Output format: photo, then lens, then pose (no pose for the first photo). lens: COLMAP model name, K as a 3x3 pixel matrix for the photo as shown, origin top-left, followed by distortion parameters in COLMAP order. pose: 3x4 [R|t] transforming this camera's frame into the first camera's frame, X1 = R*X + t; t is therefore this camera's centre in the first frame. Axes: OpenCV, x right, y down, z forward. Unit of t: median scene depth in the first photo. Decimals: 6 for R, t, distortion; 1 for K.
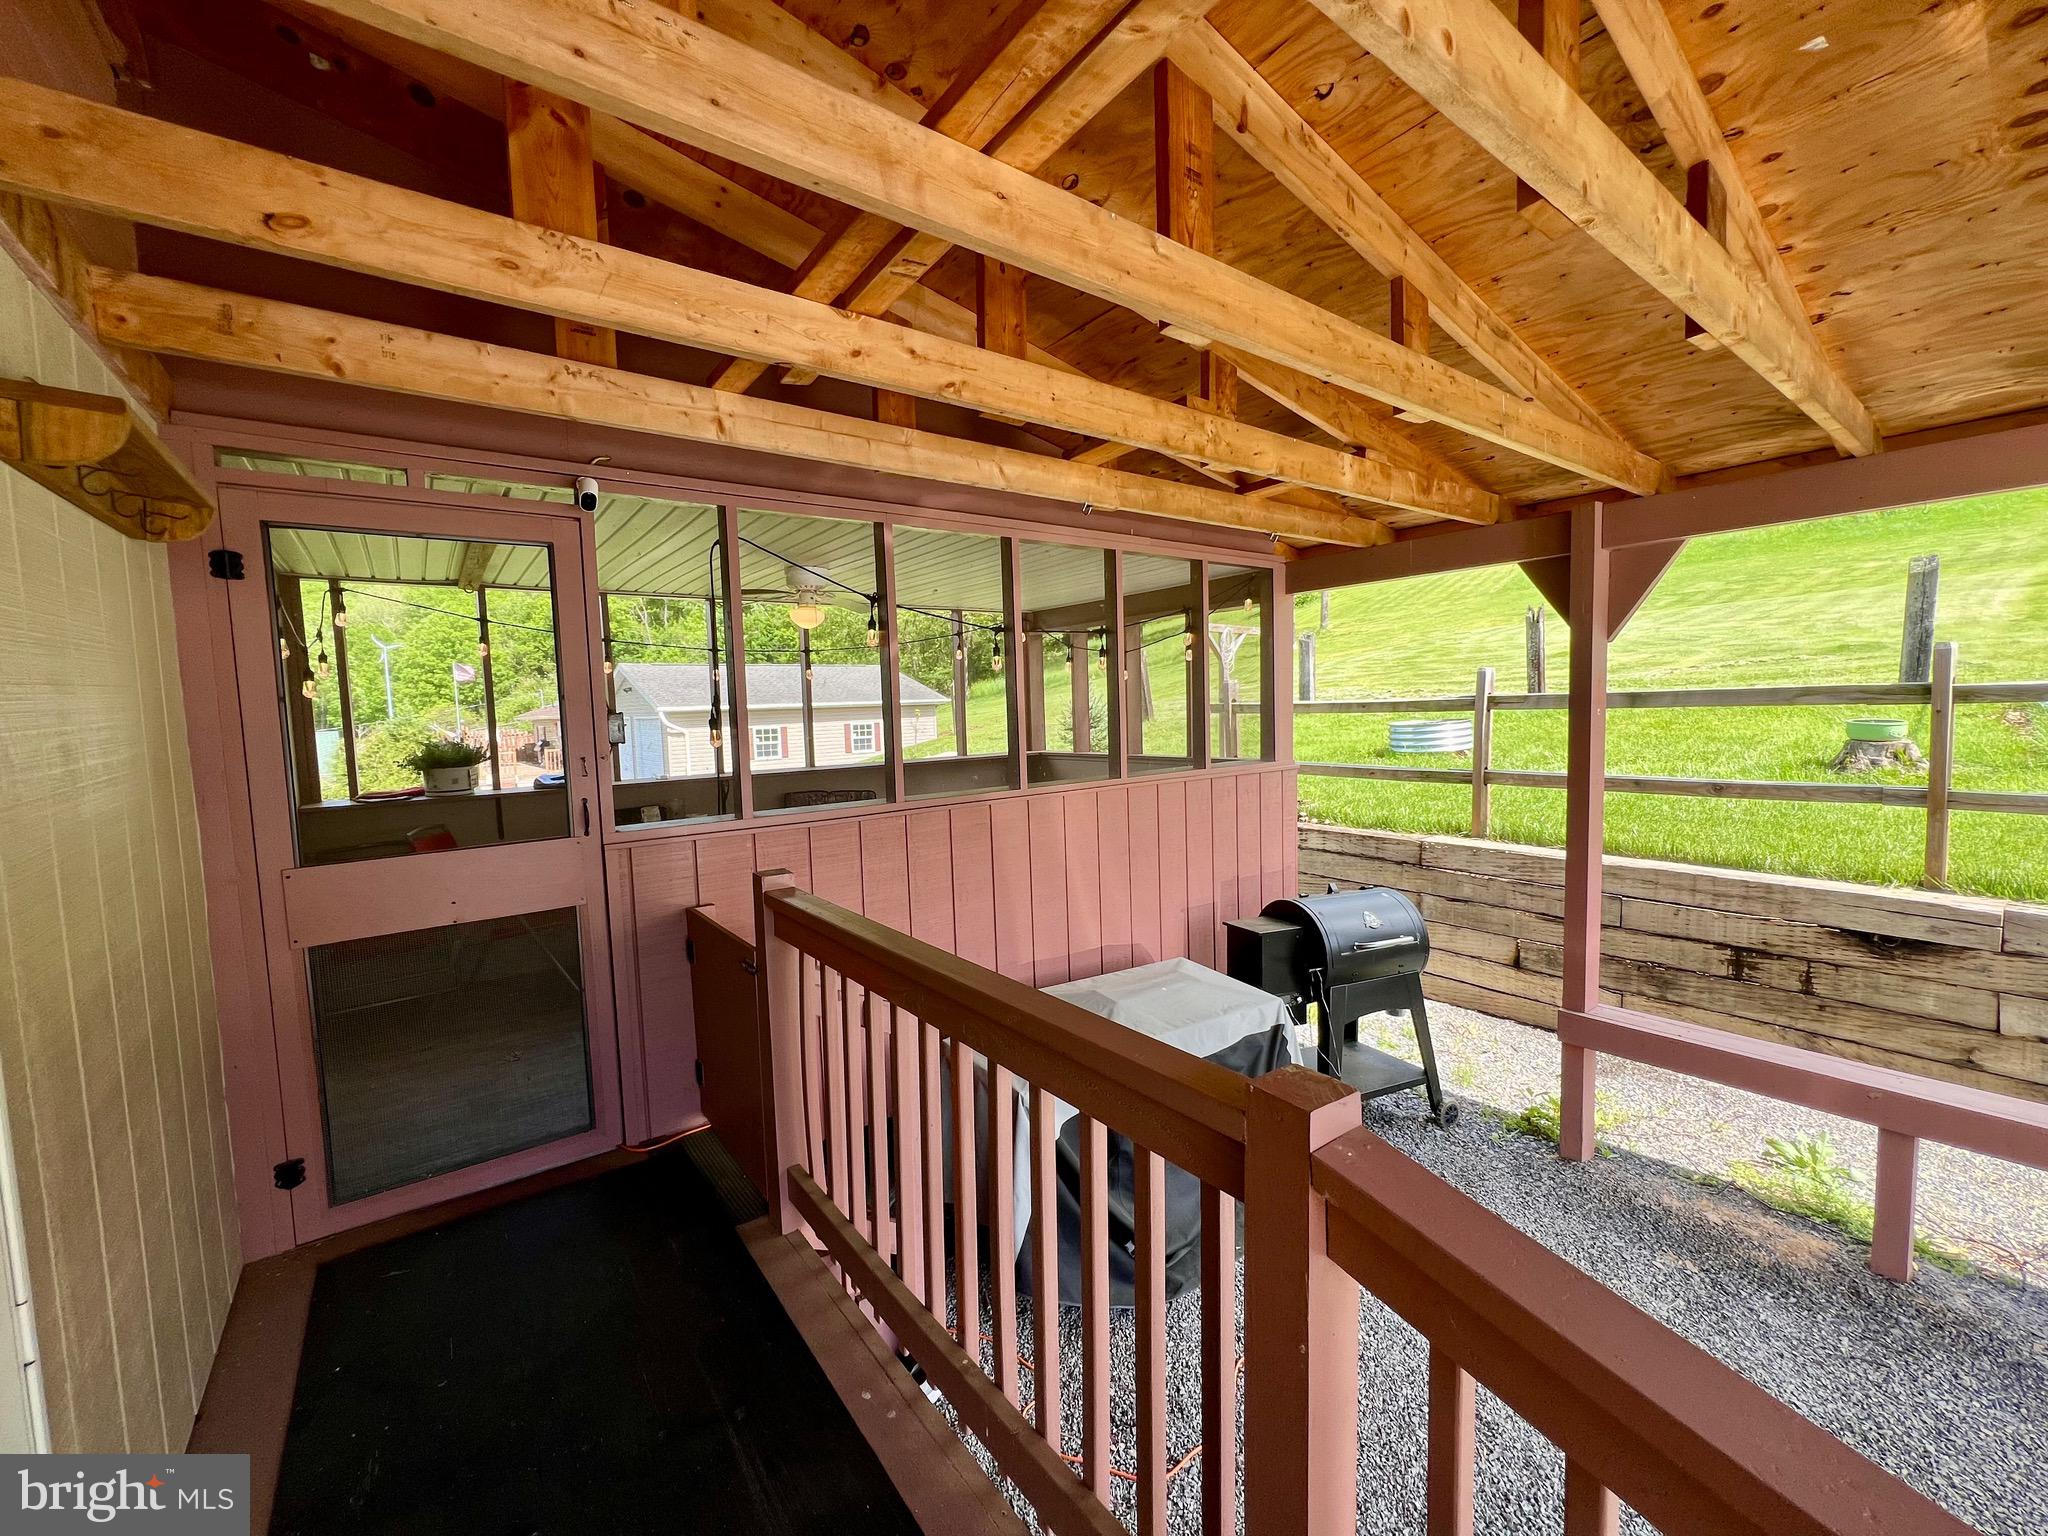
lens RADIAL K [[816.6, 0, 1019.3], [0, 816.6, 767.5], [0, 0, 1]] dist [0.000198, -0.000121]
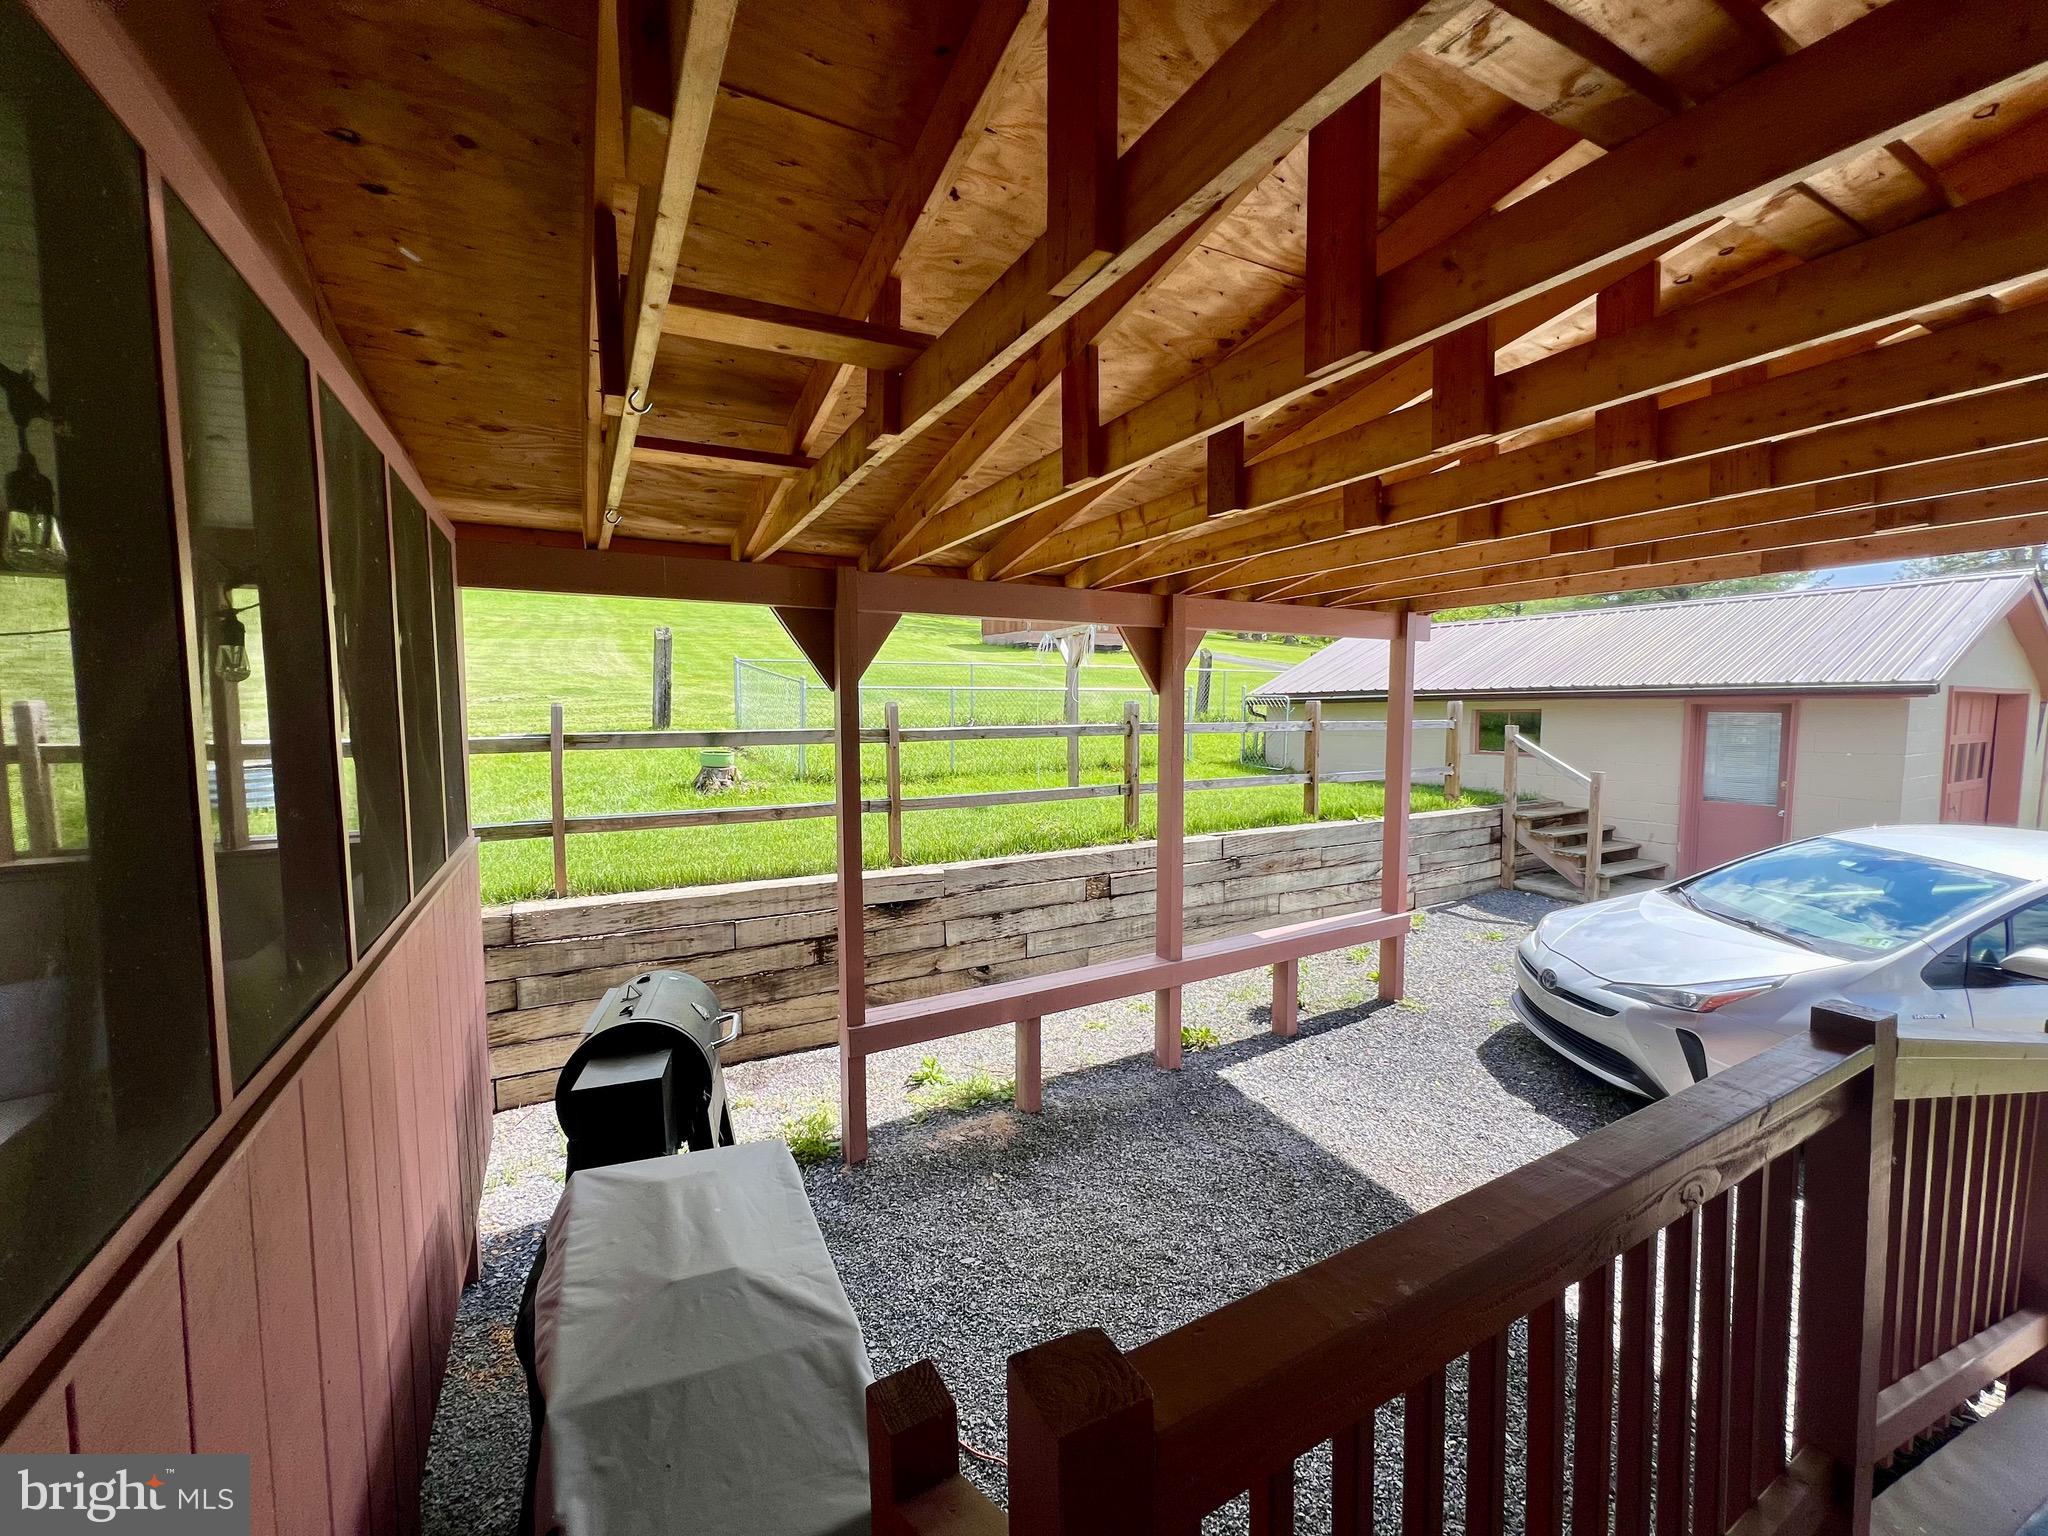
lens RADIAL K [[816.6, 0, 1019.0], [0, 816.6, 768.3], [0, 0, 1]] dist [0.000198, -0.000121]
pose [[0.150060, -0.041679, 0.987798, -0.293492], [0.077490, 0.996533, 0.030276, -0.051810], [-0.985636, 0.072001, 0.152769, 0.489597]]
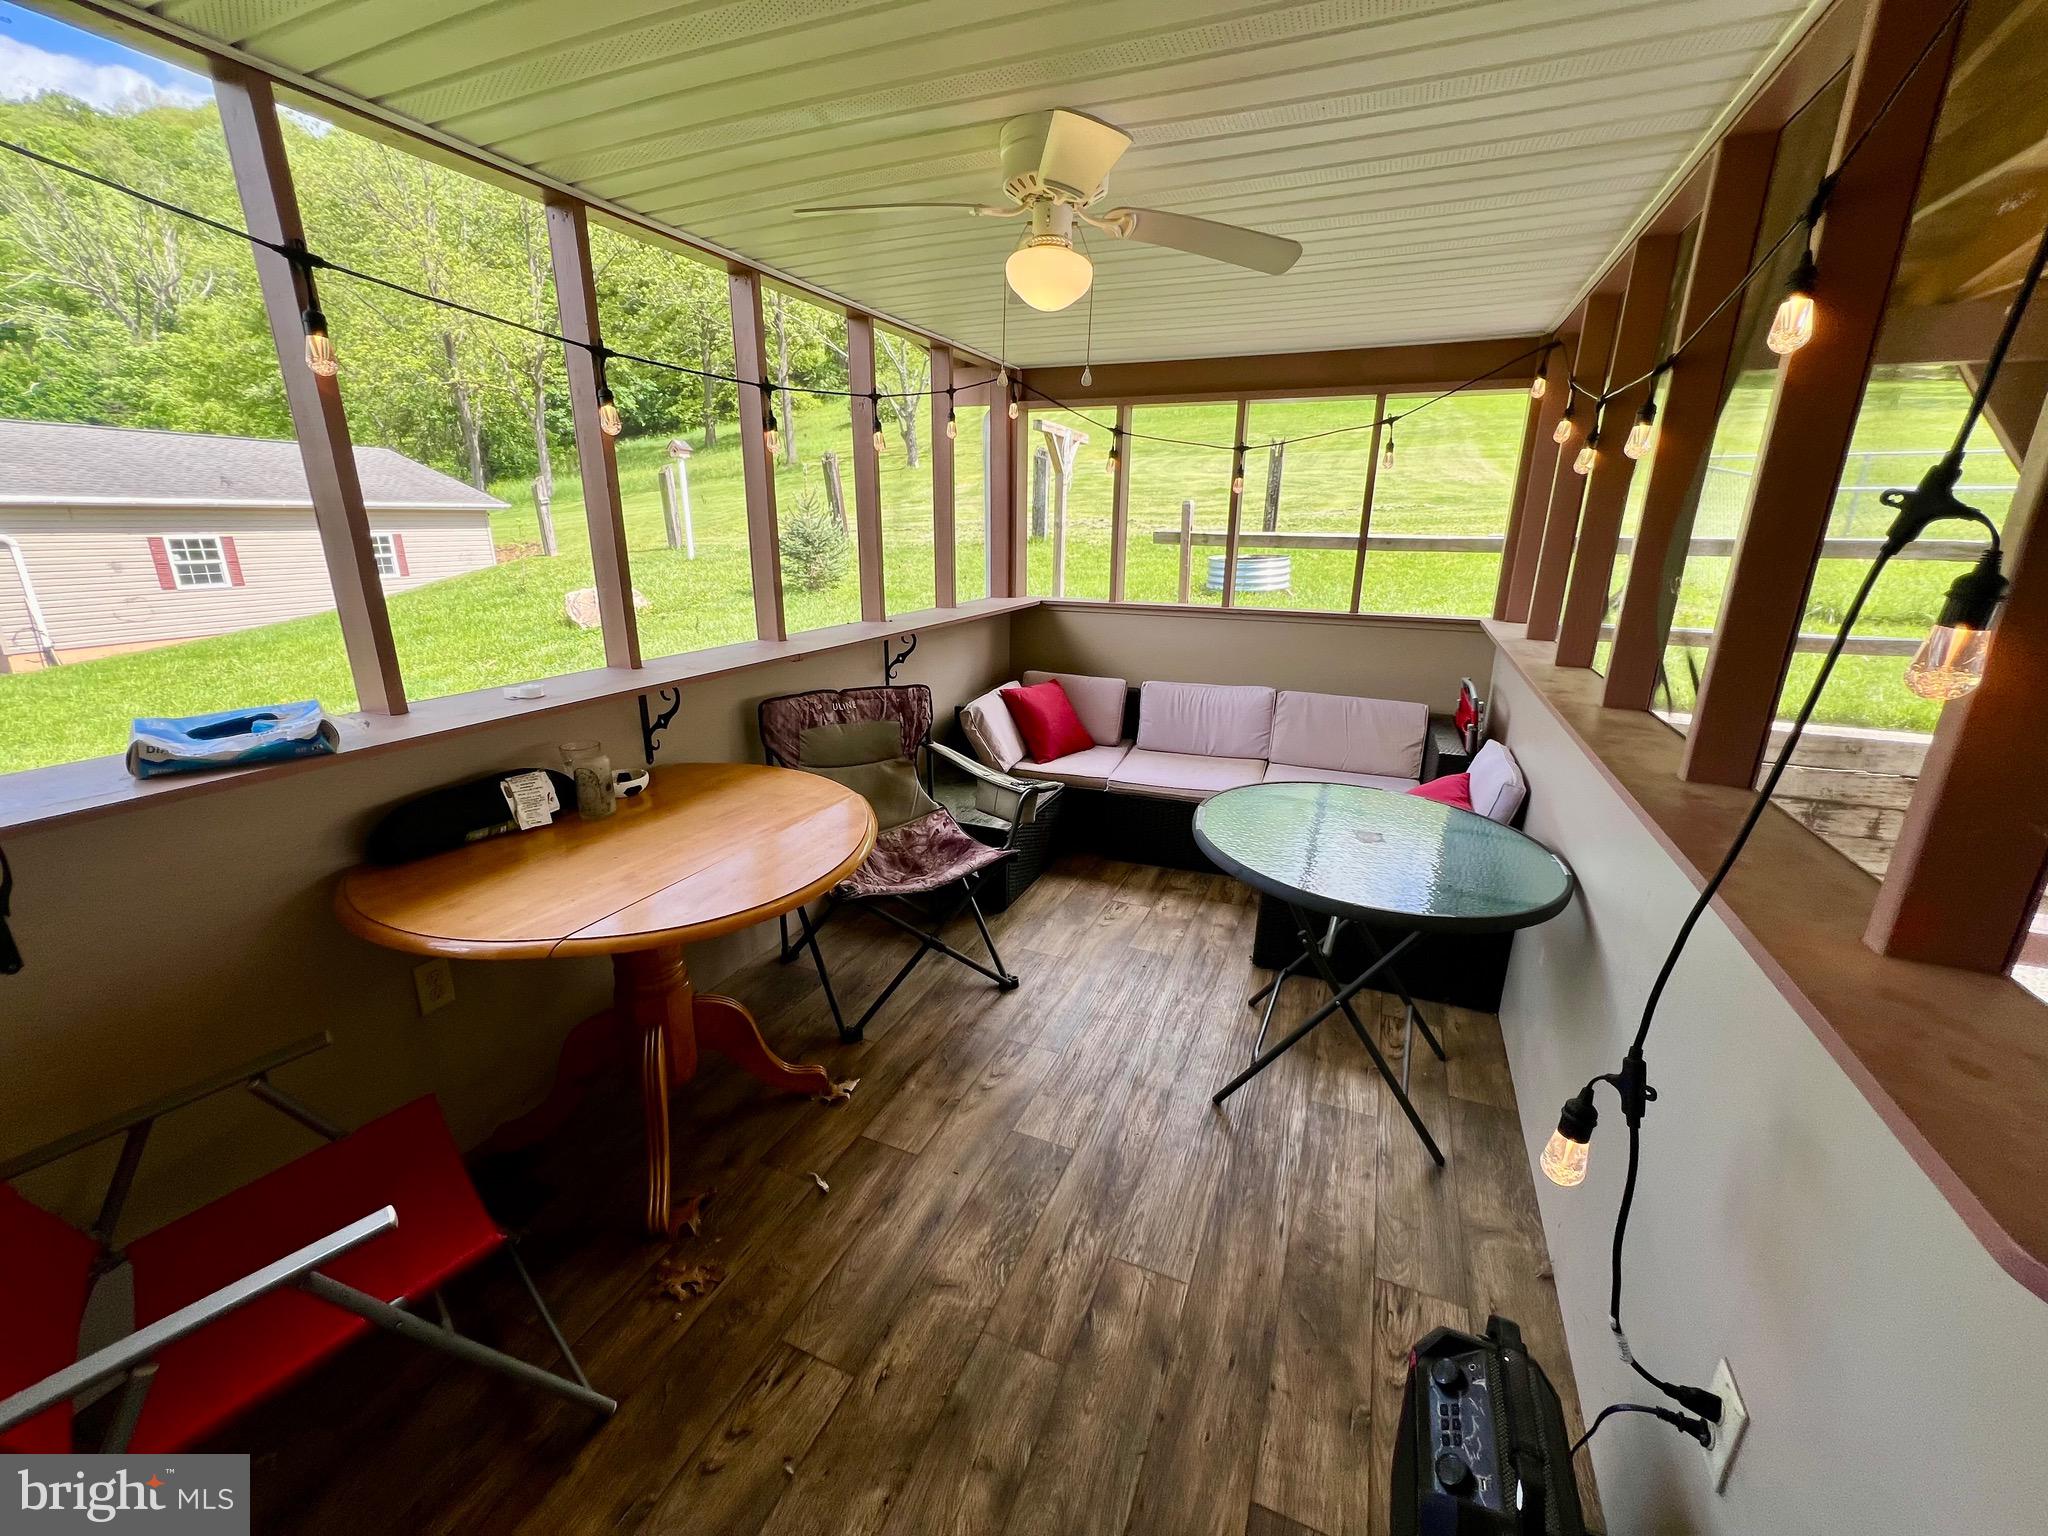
lens RADIAL K [[816.6, 0, 1025.7], [0, 816.6, 768.6], [0, 0, 1]] dist [0.000198, -0.000121]
pose [[0.866309, -0.105439, 0.488254, -0.481660], [0.000538, 0.977664, 0.210172, -0.036487], [-0.499509, -0.181811, 0.847016, 0.622750]]
